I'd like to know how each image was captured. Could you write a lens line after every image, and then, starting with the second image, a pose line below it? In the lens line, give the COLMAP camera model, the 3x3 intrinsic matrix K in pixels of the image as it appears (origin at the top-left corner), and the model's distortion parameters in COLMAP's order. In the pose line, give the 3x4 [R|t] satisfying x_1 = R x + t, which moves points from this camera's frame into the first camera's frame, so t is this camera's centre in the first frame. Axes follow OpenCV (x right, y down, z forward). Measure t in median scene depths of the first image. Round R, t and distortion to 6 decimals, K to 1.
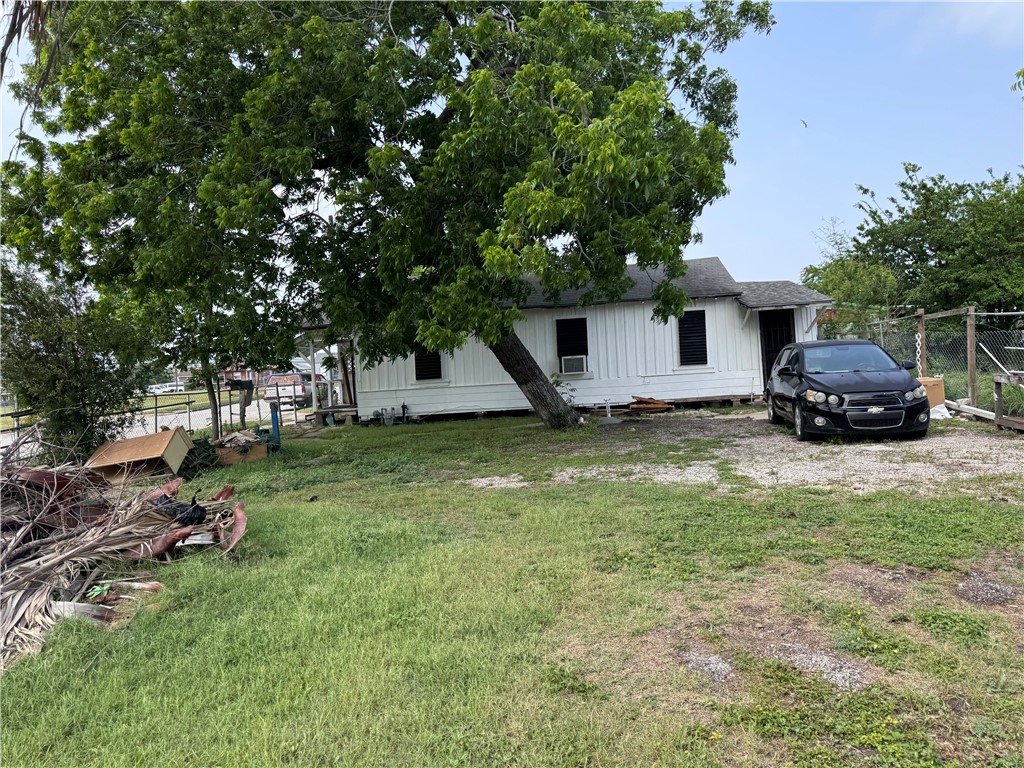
lens RADIAL K [[724.0, 0, 502.9], [0, 724.0, 388.2], [0, 0, 1]] dist [0.035197, -0.043073]
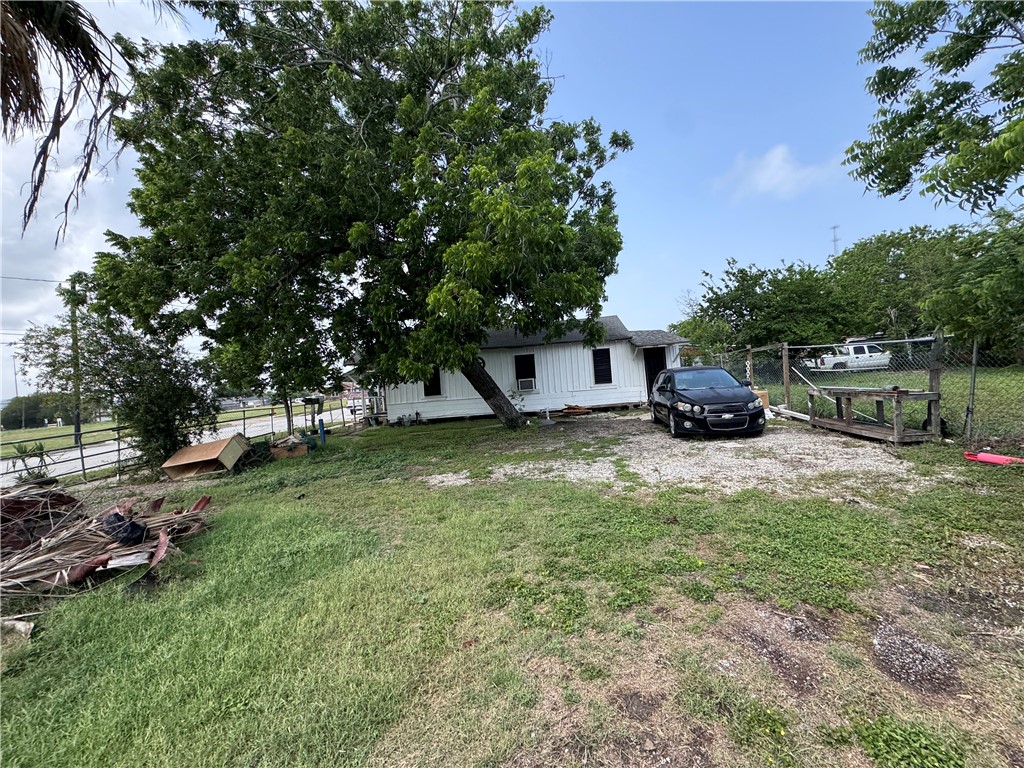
lens RADIAL K [[410.5, 0, 507.7], [0, 410.5, 376.9], [0, 0, 1]] dist [-0.002245, 0.000650]
pose [[0.999751, -0.015860, 0.015718, 0.061186], [0.016588, 0.998742, -0.047312, -0.011778], [-0.014948, 0.047561, 0.998756, 0.167970]]
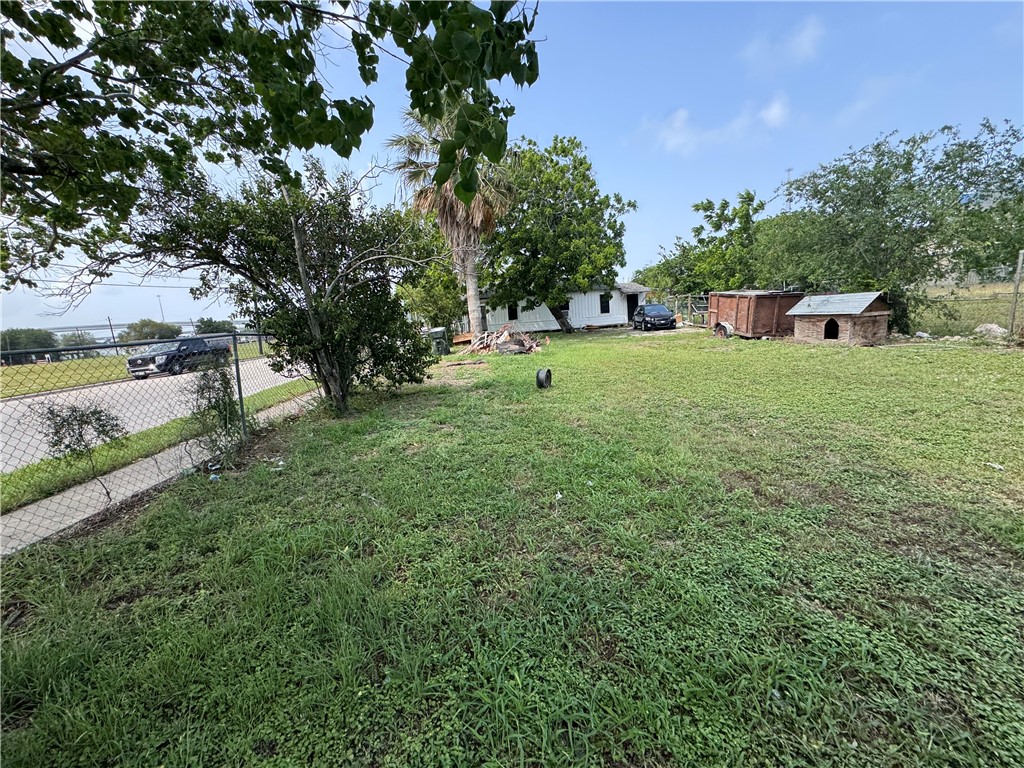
lens RADIAL K [[410.5, 0, 509.5], [0, 410.5, 380.5], [0, 0, 1]] dist [-0.002245, 0.000650]
pose [[0.993754, -0.034196, 0.106221, -0.423423], [0.022222, 0.993468, 0.111928, 0.059869], [-0.109355, -0.108869, 0.988023, -0.860229]]
